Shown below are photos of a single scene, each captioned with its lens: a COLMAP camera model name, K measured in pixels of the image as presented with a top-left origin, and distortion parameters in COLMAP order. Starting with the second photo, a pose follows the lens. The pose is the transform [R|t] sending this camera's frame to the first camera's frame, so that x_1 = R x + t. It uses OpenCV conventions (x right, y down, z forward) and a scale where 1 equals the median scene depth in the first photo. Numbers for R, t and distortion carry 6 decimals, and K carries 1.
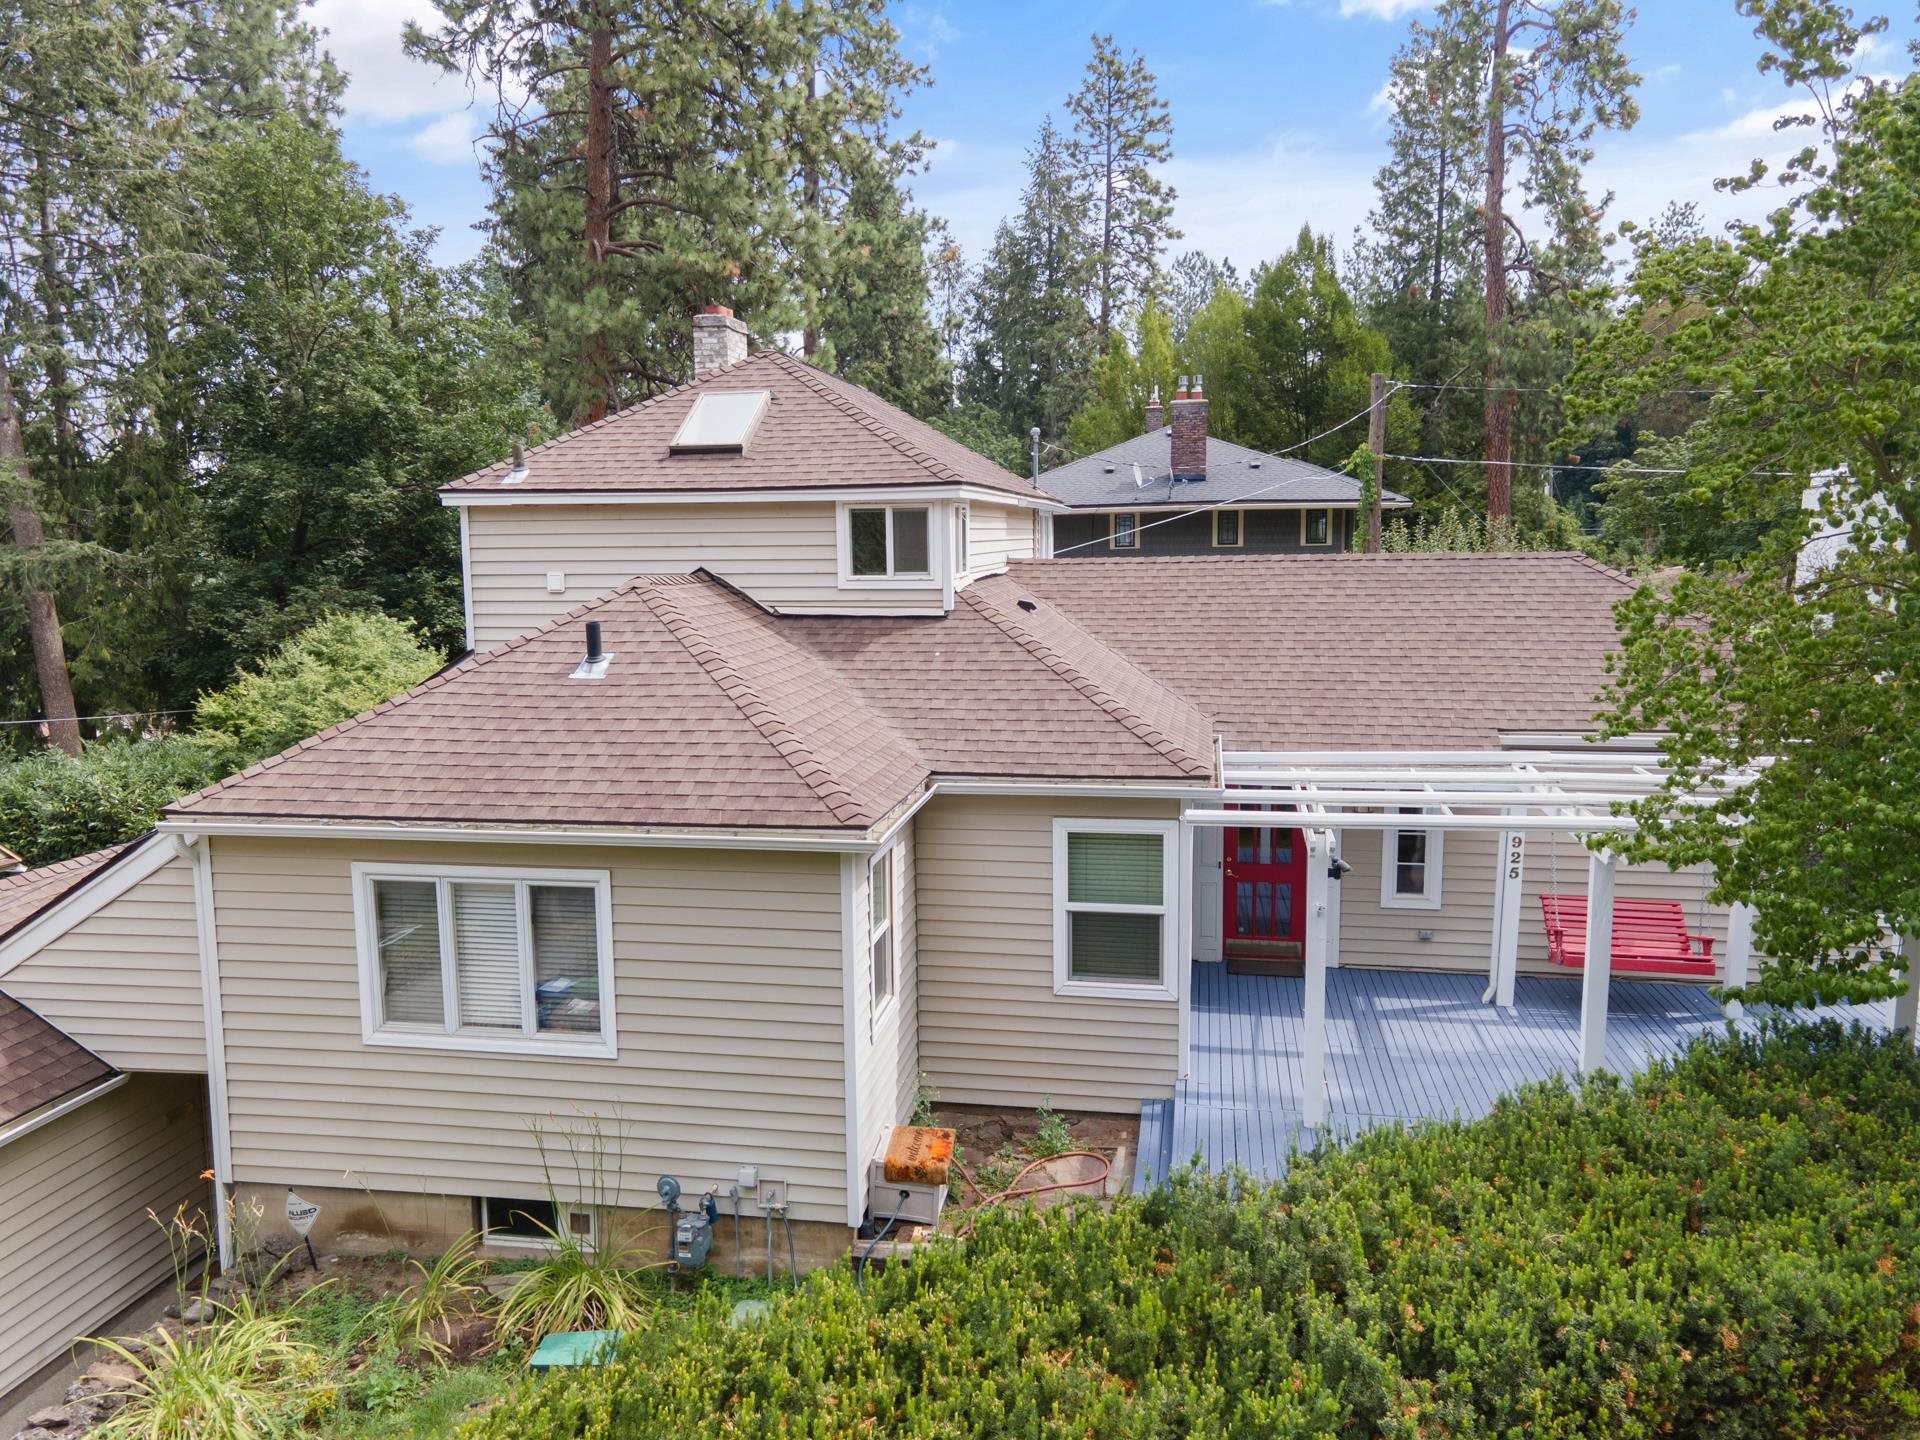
lens RADIAL K [[1403.0, 0, 926.6], [0, 1403.0, 780.9], [0, 0, 1]] dist [0.041849, 0.006674]
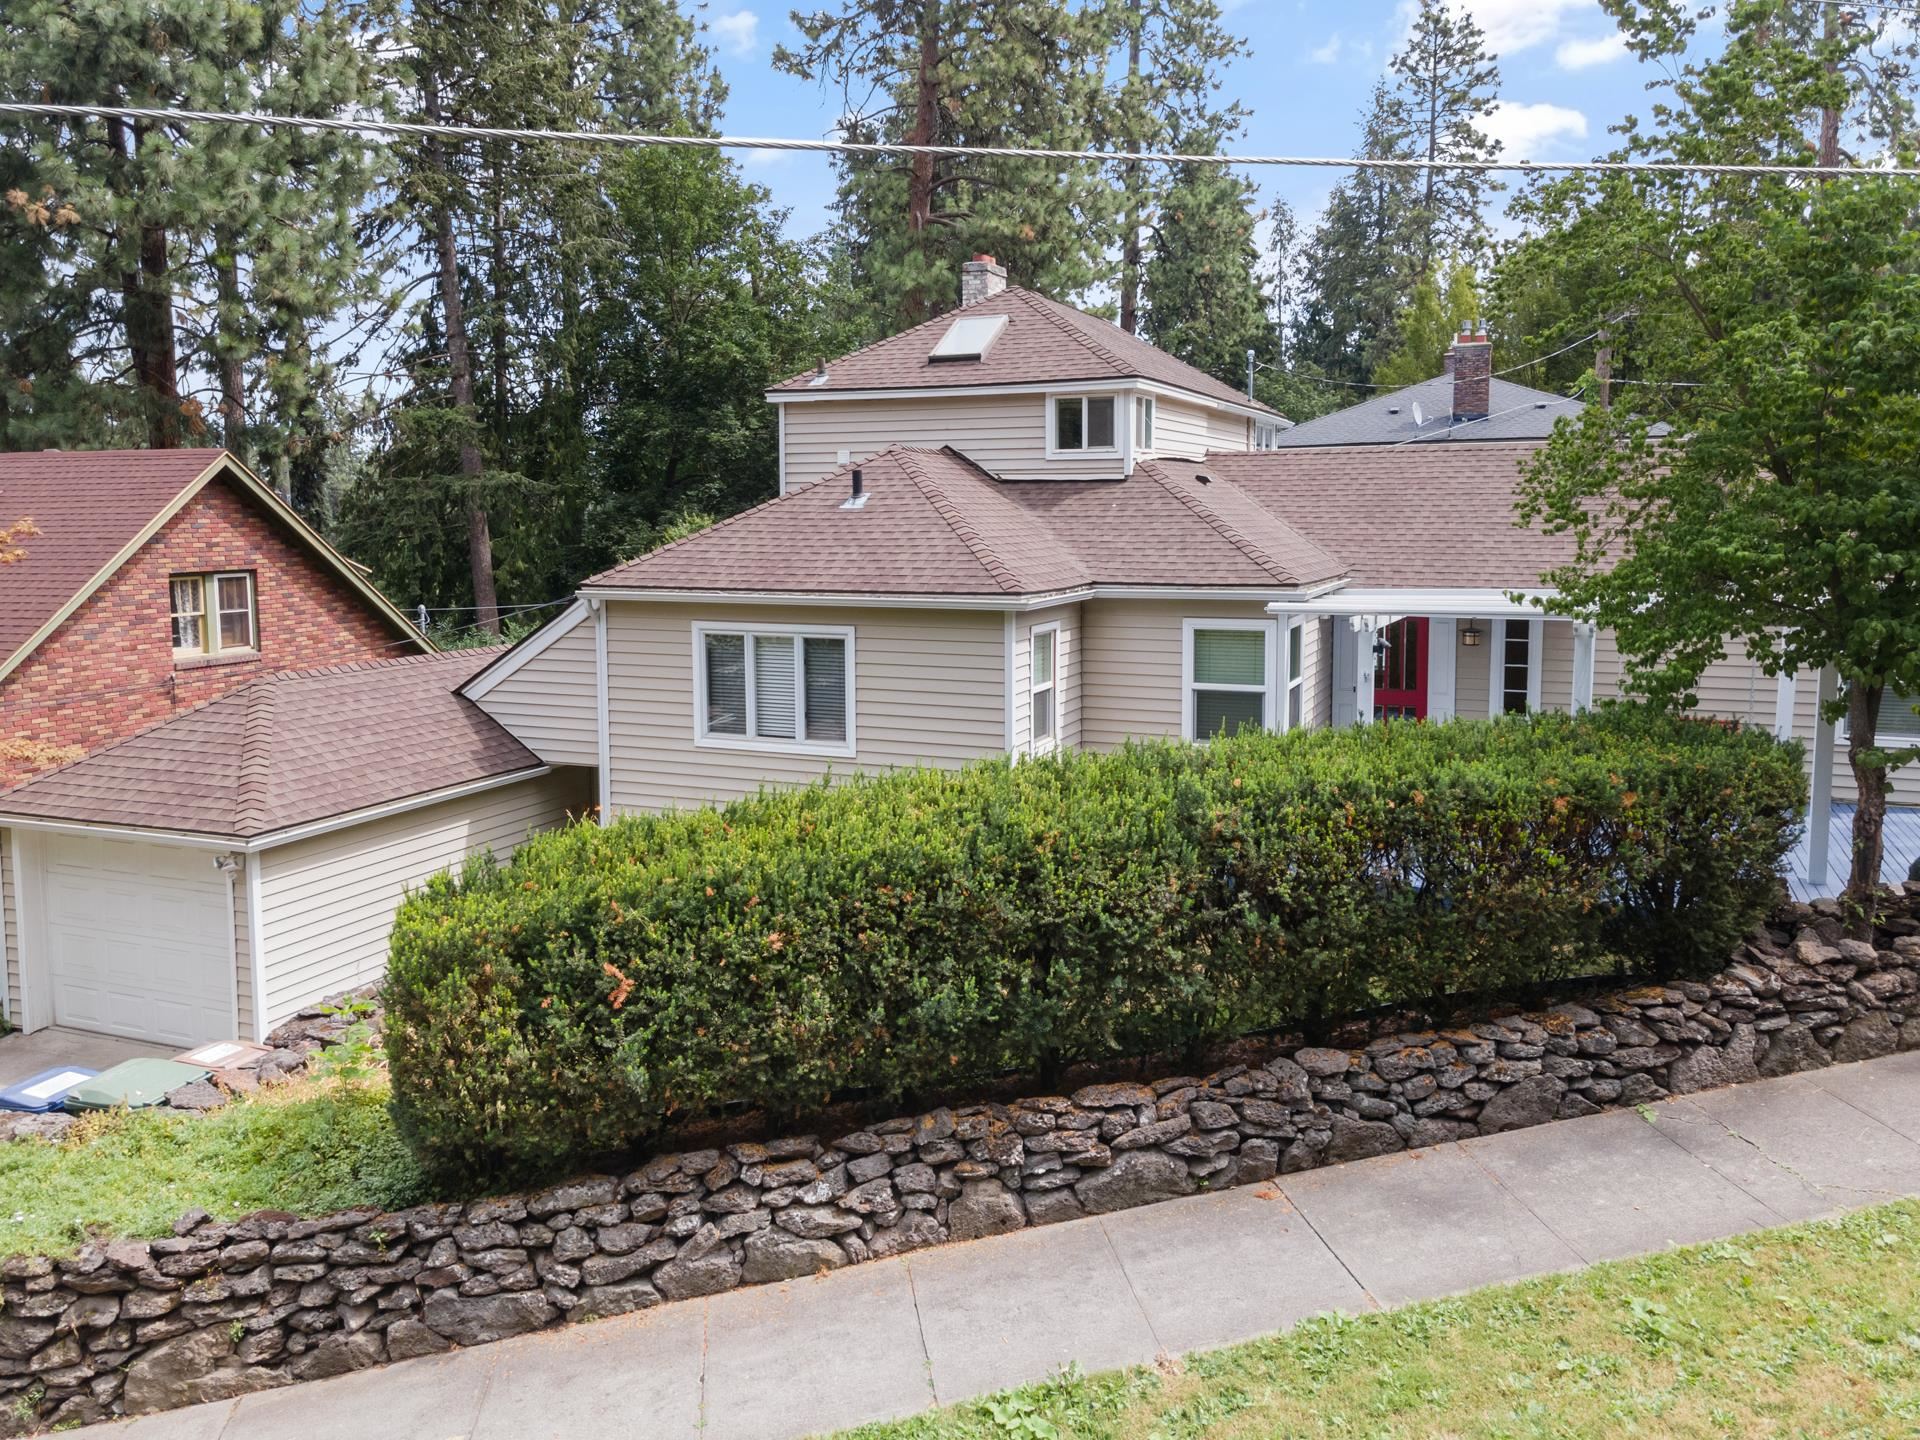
lens RADIAL K [[1407.1, 0, 954.8], [0, 1407.1, 716.9], [0, 0, 1]] dist [0.011424, 0.066119]
pose [[0.977011, 0.038583, -0.209667, 0.051501], [-0.043117, 0.998924, -0.017098, 0.048282], [0.208781, 0.025746, 0.977623, -0.112881]]
